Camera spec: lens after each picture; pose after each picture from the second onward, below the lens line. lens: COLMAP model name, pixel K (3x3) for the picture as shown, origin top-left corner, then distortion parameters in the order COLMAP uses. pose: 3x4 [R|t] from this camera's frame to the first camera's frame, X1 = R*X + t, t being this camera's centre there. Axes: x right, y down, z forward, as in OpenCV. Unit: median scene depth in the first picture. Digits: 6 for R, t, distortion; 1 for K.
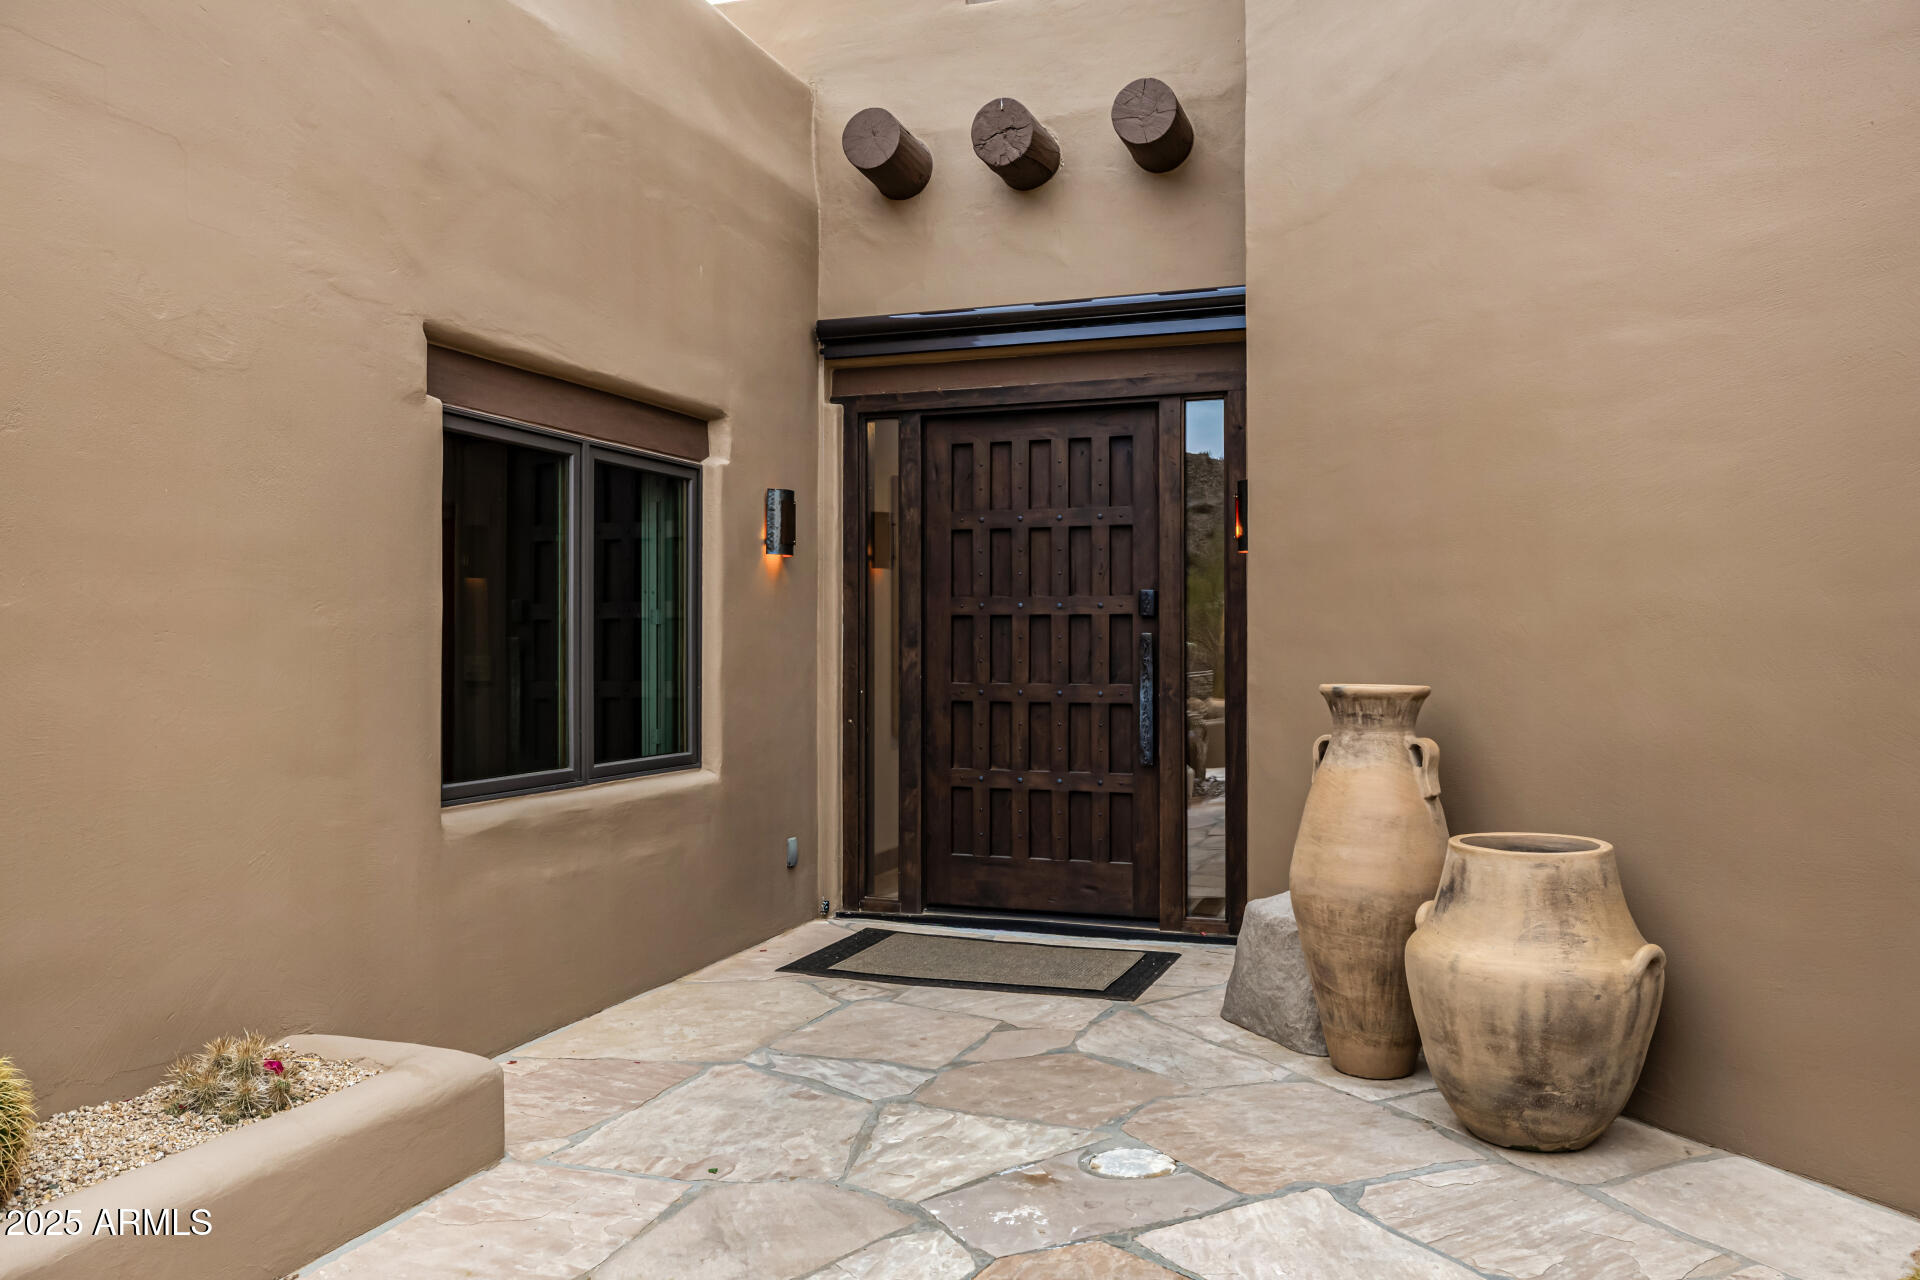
lens RADIAL K [[1495.5, 0, 959.5], [0, 1495.5, 637.0], [0, 0, 1]] dist [-0.055475, -0.001835]
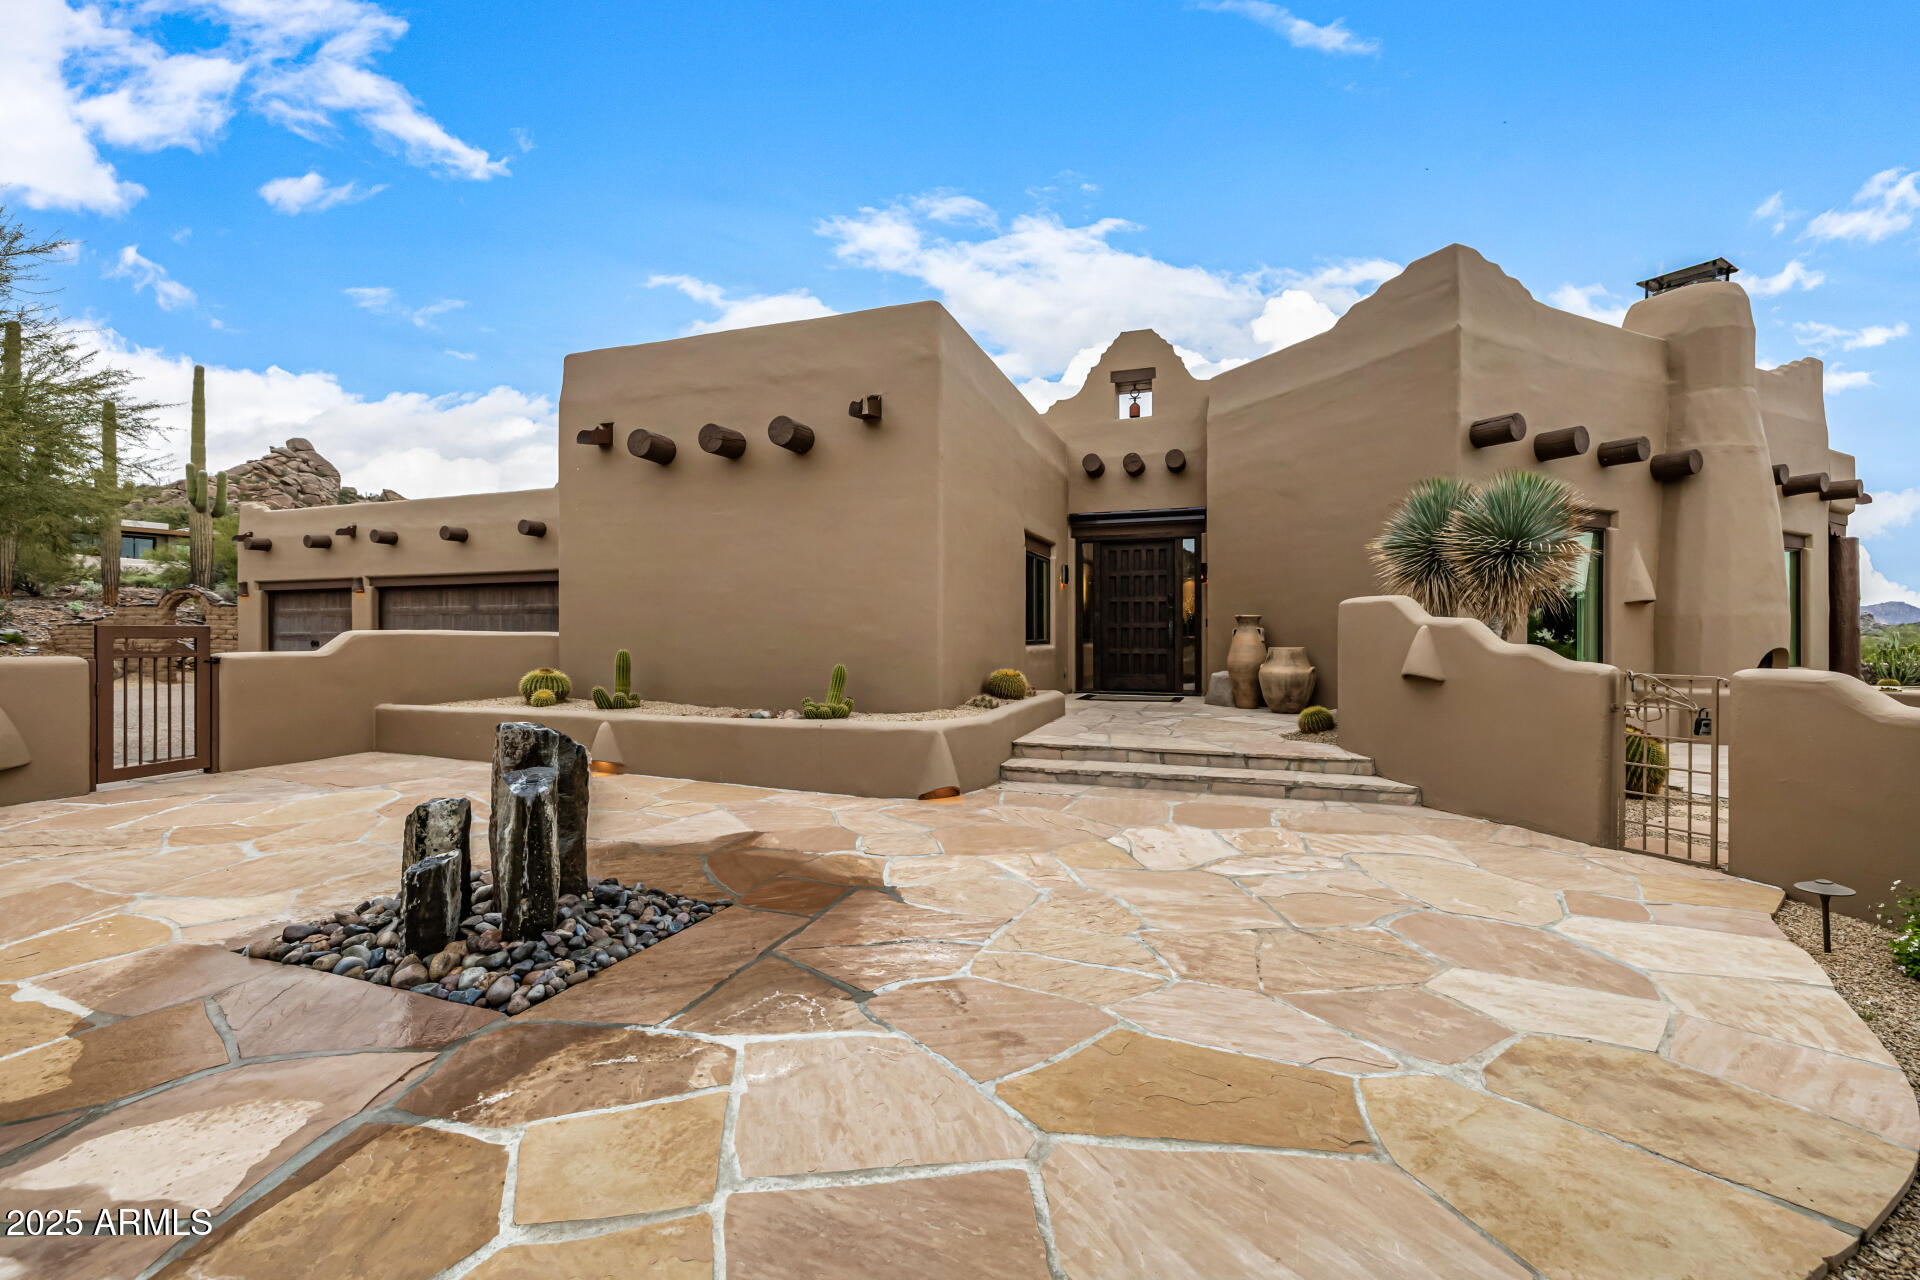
lens RADIAL K [[804.6, 0, 959.8], [0, 804.6, 639.7], [0, 0, 1]] dist [0.002126, 0.000068]
pose [[0.999928, -0.001423, -0.011916, -0.340191], [0.001585, 0.999906, 0.013589, 0.046213], [0.011895, -0.013607, 0.999837, -0.856399]]
